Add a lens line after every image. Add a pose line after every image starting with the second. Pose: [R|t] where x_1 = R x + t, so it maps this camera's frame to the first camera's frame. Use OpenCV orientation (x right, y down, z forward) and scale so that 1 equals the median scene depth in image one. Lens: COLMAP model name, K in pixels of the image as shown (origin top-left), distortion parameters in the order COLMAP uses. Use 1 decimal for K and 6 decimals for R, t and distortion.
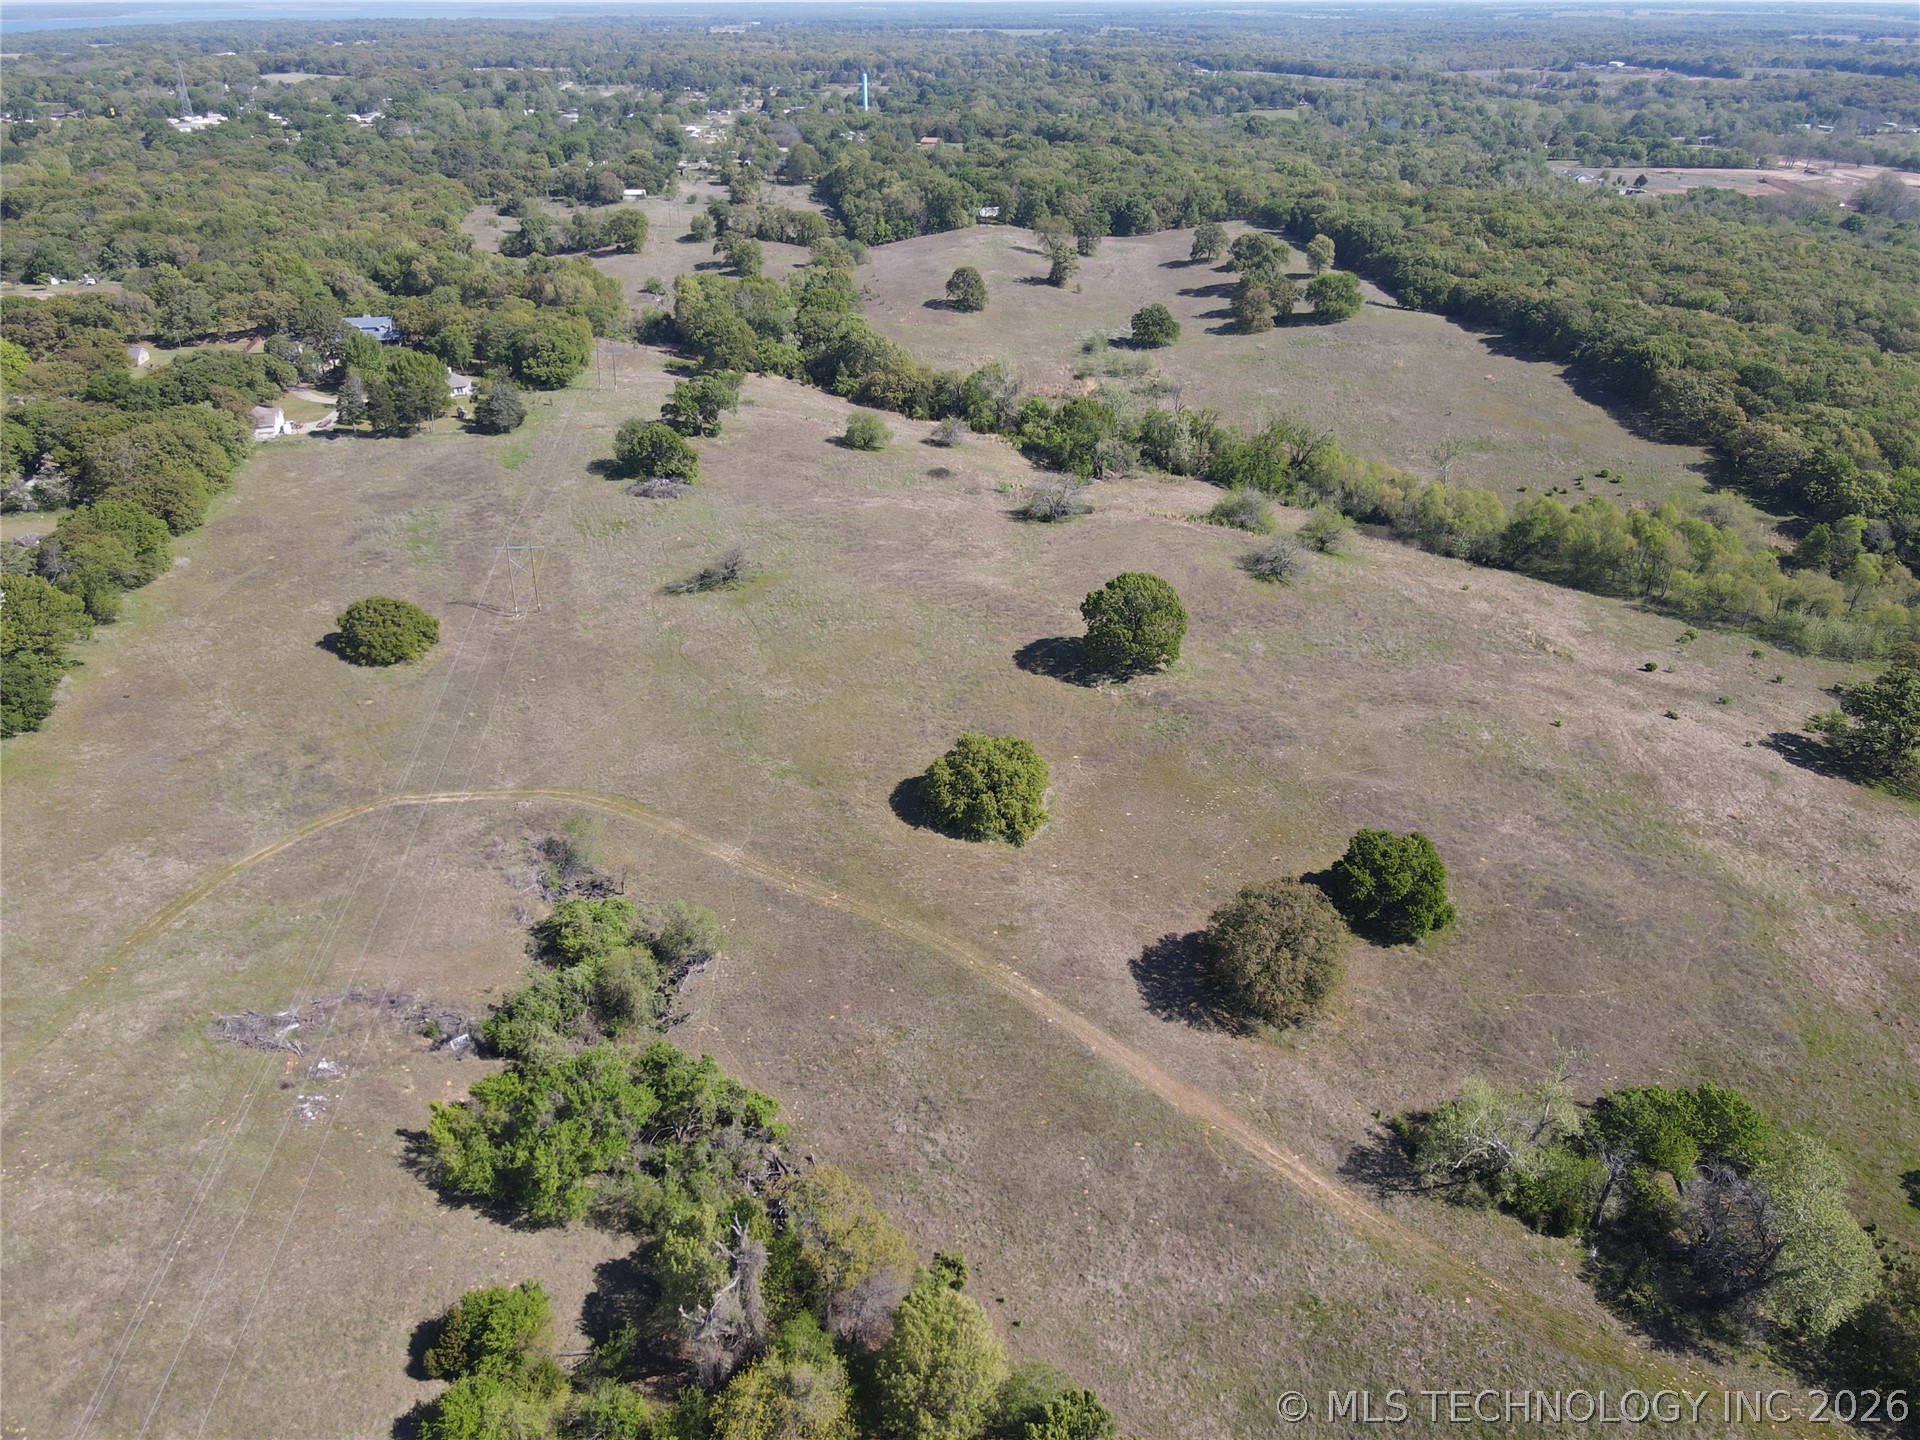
lens RADIAL K [[1401.3, 0, 972.2], [0, 1401.3, 727.1], [0, 0, 1]] dist [0.010176, 0.007290]
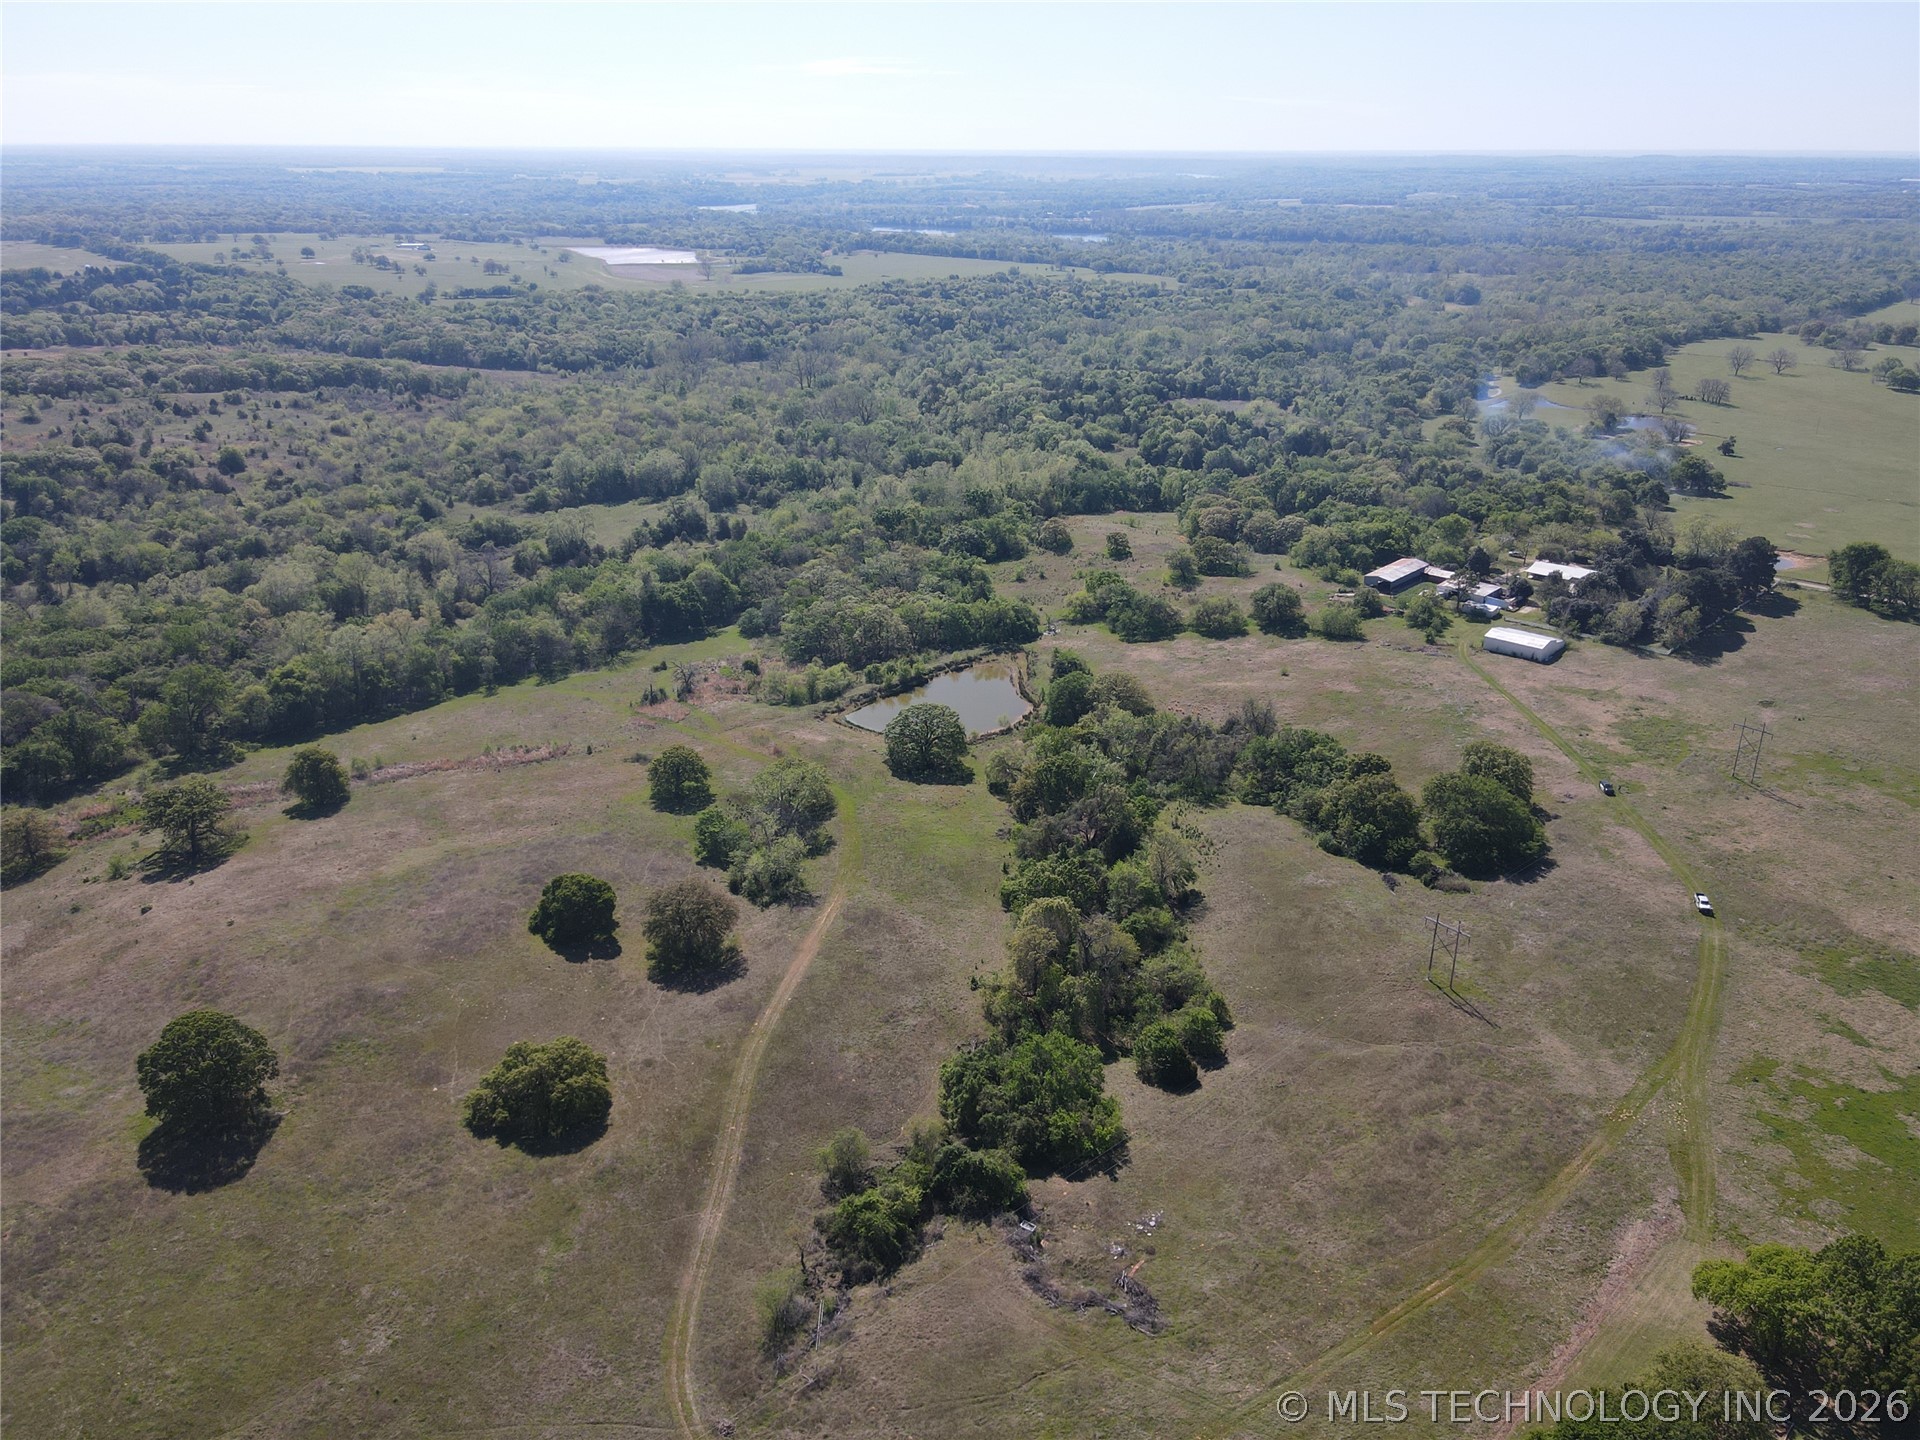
lens RADIAL K [[1401.3, 0, 966.9], [0, 1401.3, 731.1], [0, 0, 1]] dist [0.010176, 0.007290]
pose [[-0.575252, -0.321063, 0.752332, -0.417821], [0.371503, 0.716867, 0.589989, -0.312120], [-0.728746, 0.618886, -0.293104, 0.418886]]
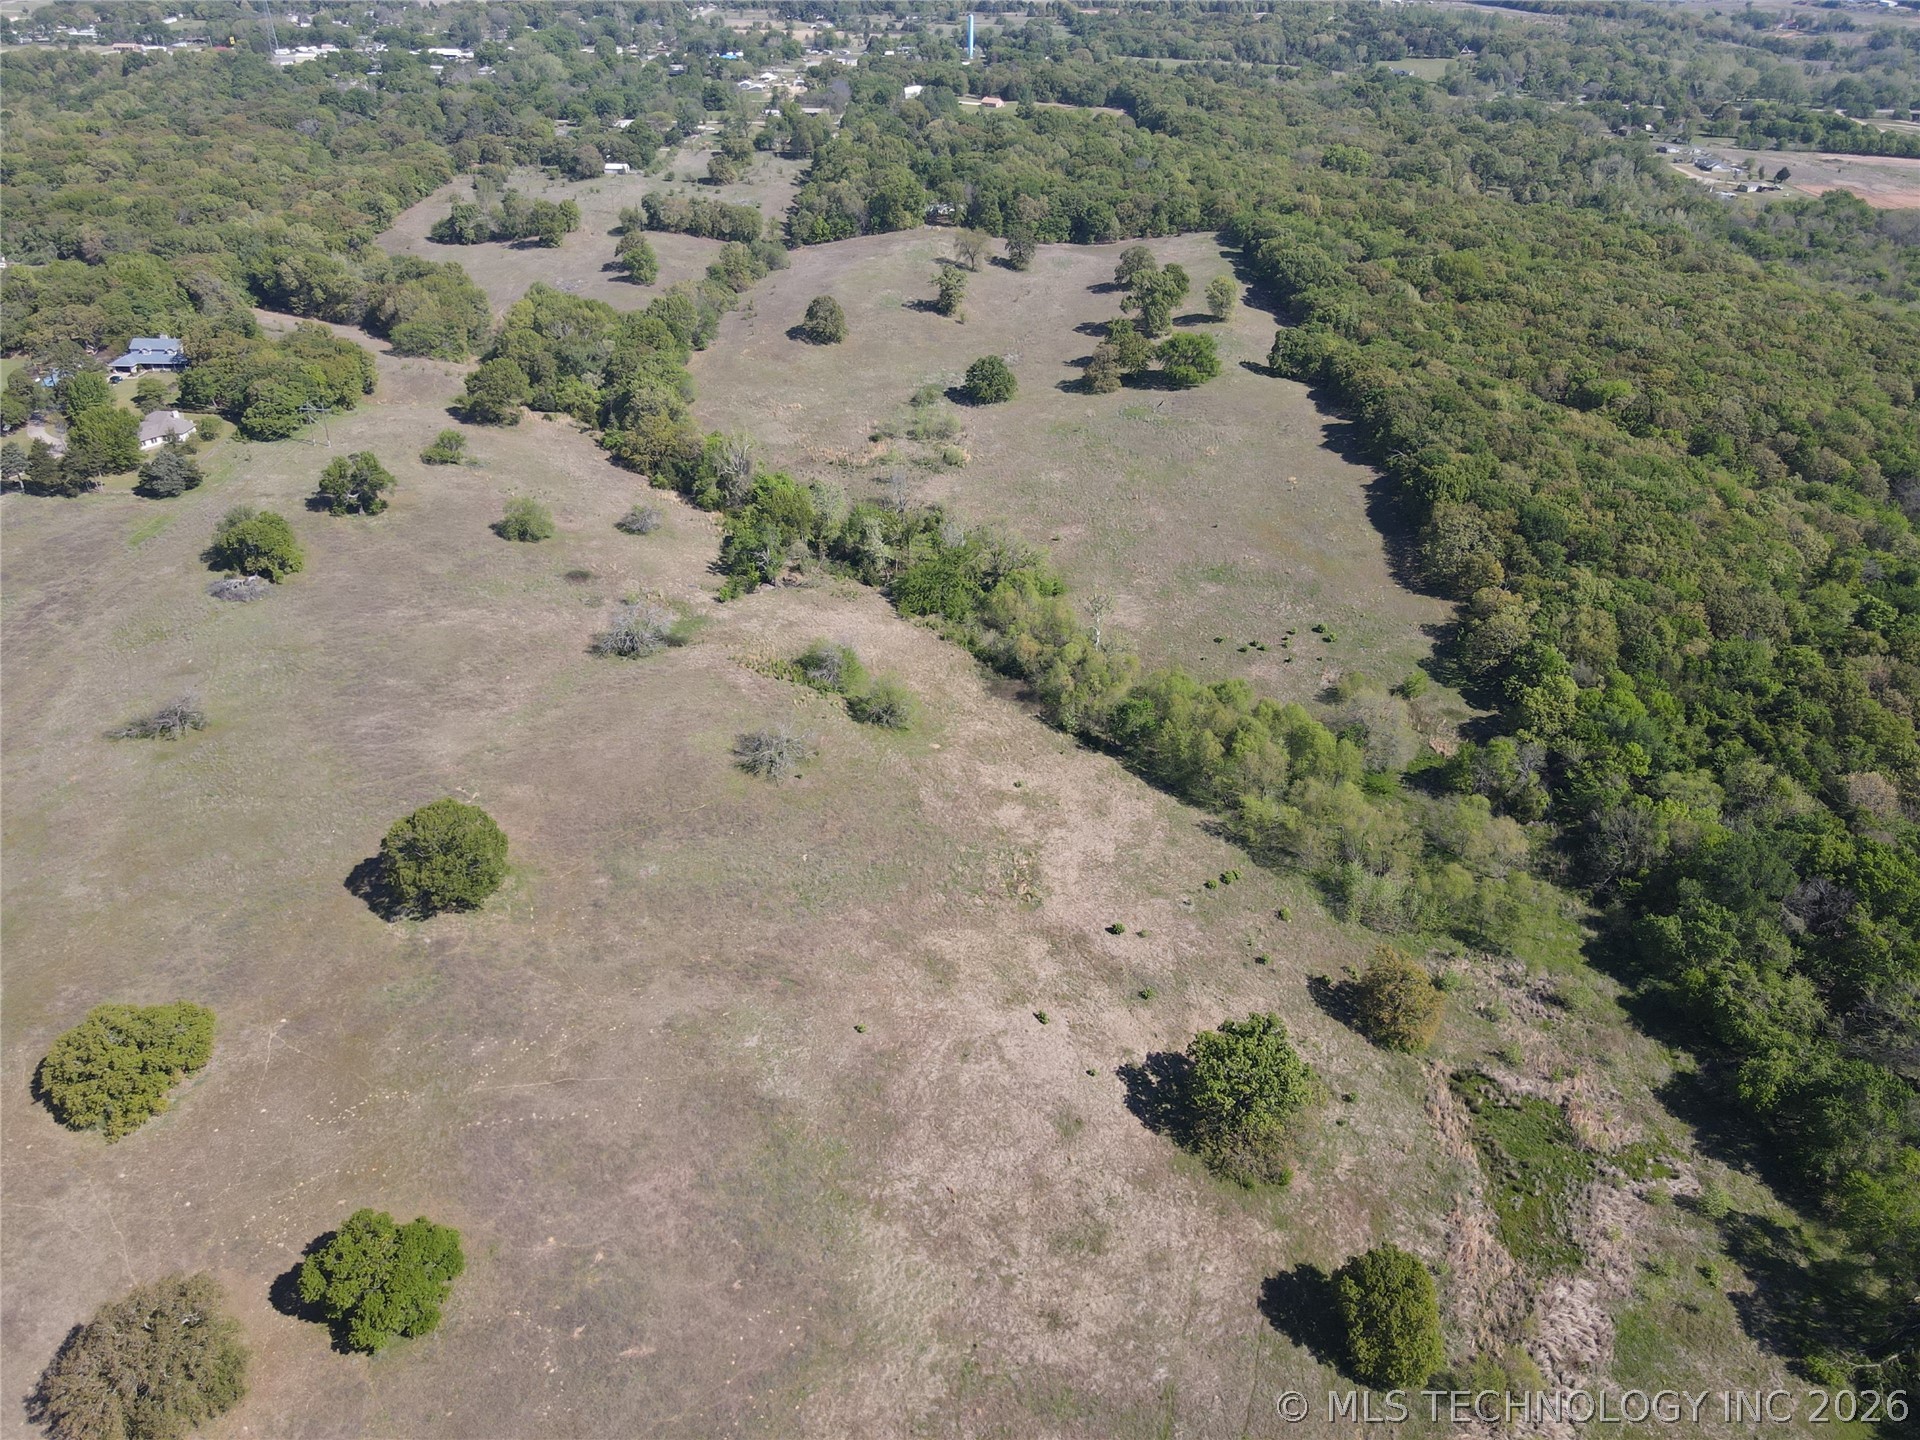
lens RADIAL K [[1401.3, 0, 969.5], [0, 1401.3, 725.4], [0, 0, 1]] dist [0.010176, 0.007290]
pose [[0.984258, 0.099039, -0.146381, 0.313745], [-0.089940, 0.993655, 0.067534, -0.136233], [0.152141, -0.053306, 0.986920, 0.077584]]
